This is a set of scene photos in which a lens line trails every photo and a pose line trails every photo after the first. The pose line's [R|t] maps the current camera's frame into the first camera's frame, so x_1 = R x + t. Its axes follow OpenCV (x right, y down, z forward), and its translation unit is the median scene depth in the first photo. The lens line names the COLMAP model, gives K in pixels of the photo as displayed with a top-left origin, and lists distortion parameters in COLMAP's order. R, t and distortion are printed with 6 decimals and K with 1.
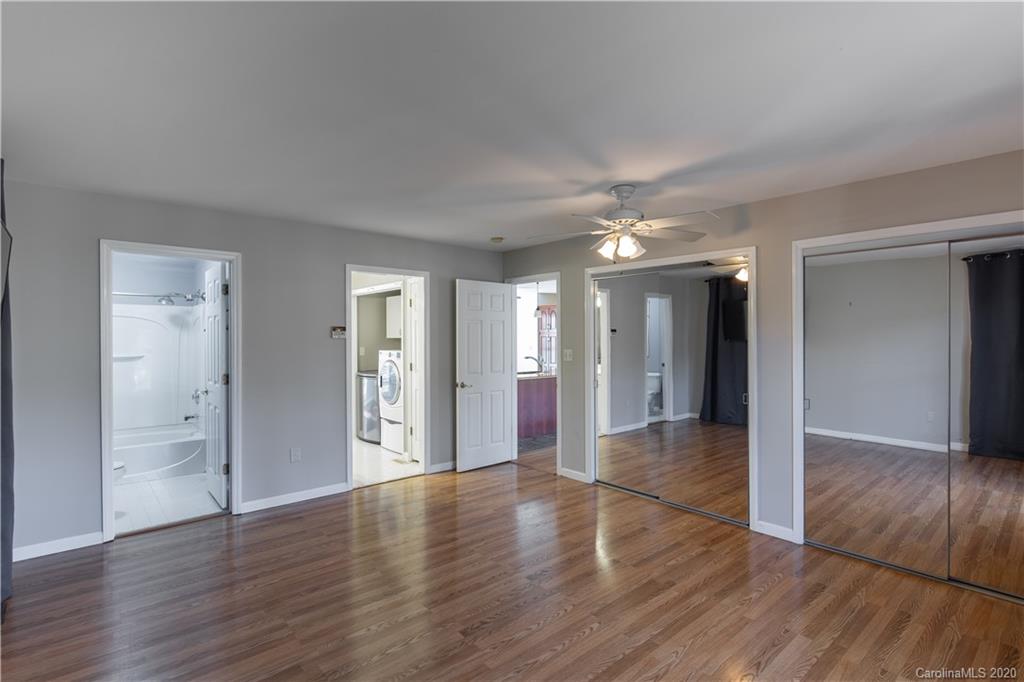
lens RADIAL K [[502.7, 0, 510.4], [0, 502.7, 338.3], [0, 0, 1]] dist [-0.001782, -0.000126]
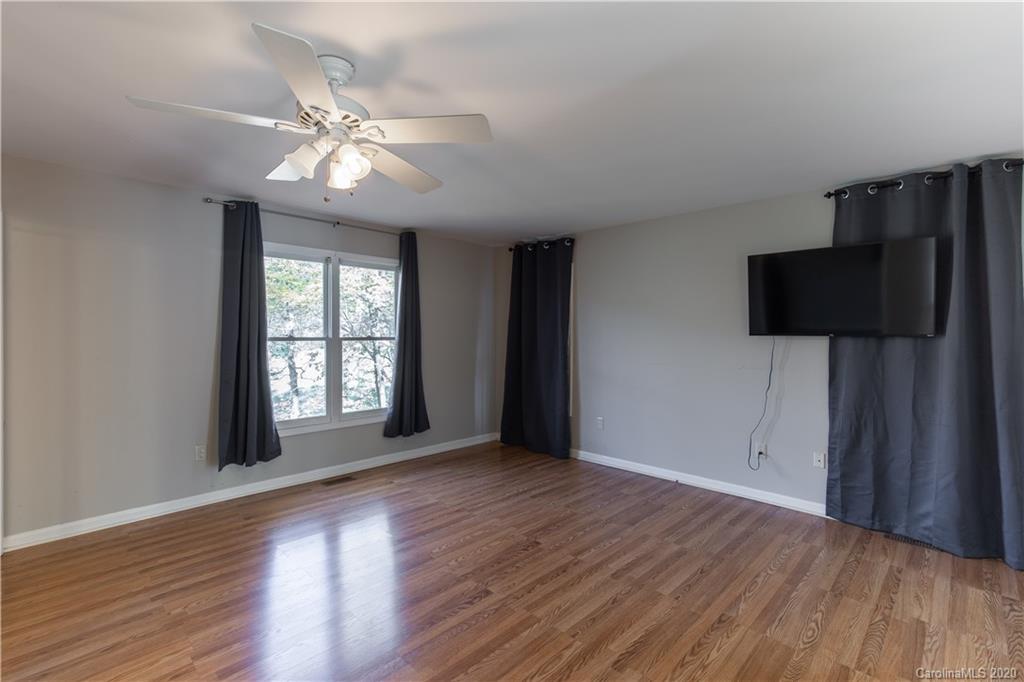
lens RADIAL K [[470.4, 0, 514.7], [0, 470.4, 337.9], [0, 0, 1]] dist [-0.002779, -0.002425]
pose [[-0.995891, -0.001544, -0.090552, 0.073245], [-0.001865, 0.999992, 0.003468, 0.034428], [0.090546, 0.003623, -0.995886, 2.003339]]
